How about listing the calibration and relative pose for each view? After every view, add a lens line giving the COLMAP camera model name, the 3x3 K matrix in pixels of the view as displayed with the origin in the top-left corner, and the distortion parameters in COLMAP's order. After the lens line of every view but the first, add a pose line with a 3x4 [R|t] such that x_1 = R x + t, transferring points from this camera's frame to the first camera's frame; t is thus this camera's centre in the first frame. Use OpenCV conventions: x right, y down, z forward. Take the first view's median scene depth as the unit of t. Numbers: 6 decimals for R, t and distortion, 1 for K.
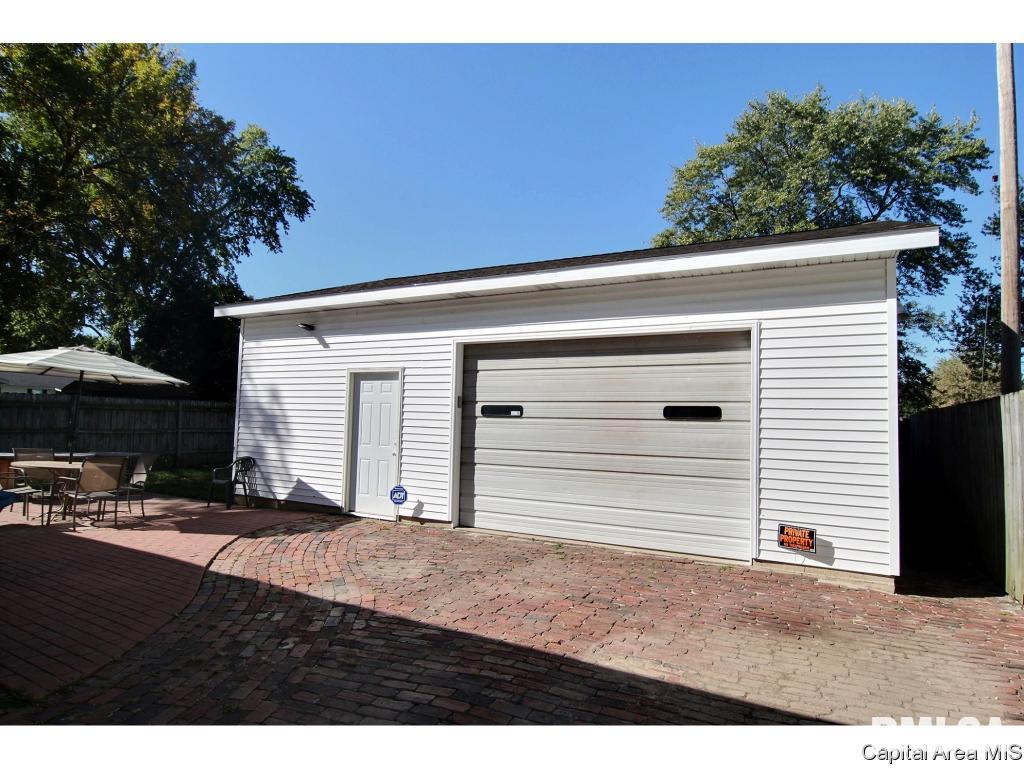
lens RADIAL K [[586.2, 0, 513.0], [0, 586.2, 380.9], [0, 0, 1]] dist [-0.009493, -0.008772]
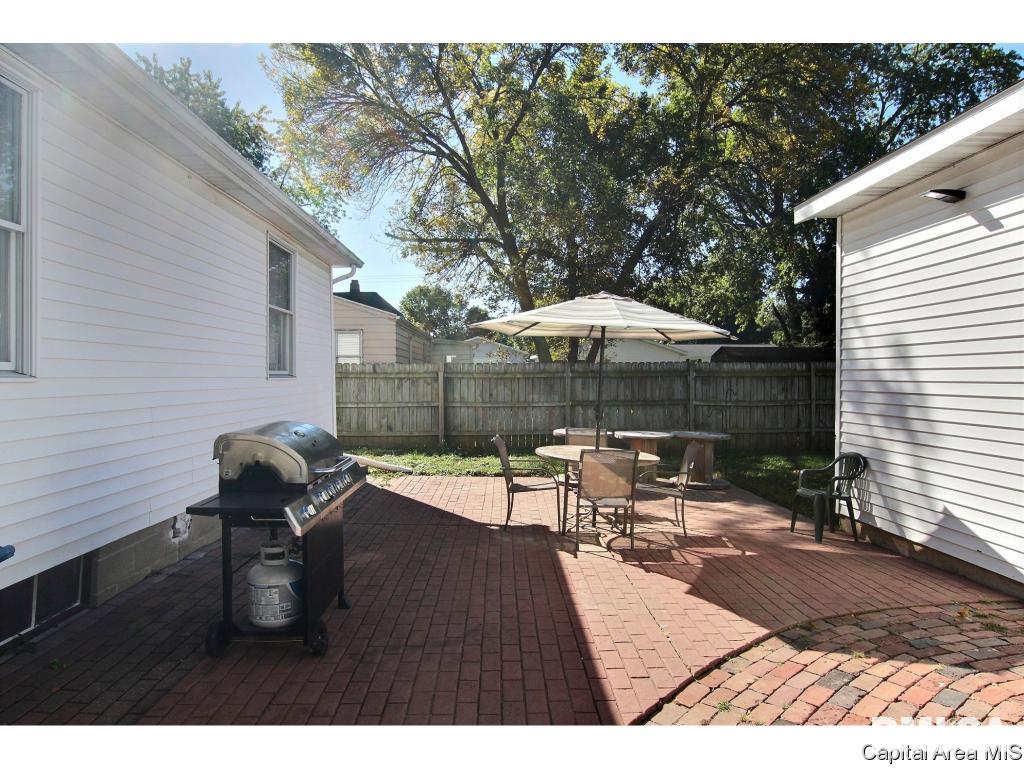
lens RADIAL K [[657.4, 0, 514.4], [0, 657.4, 384.1], [0, 0, 1]] dist [-0.008619, -0.005872]
pose [[0.521250, -0.017416, -0.853227, -0.055121], [0.072667, 0.997066, 0.024041, 0.015586], [0.850305, -0.074533, 0.520986, 0.270580]]
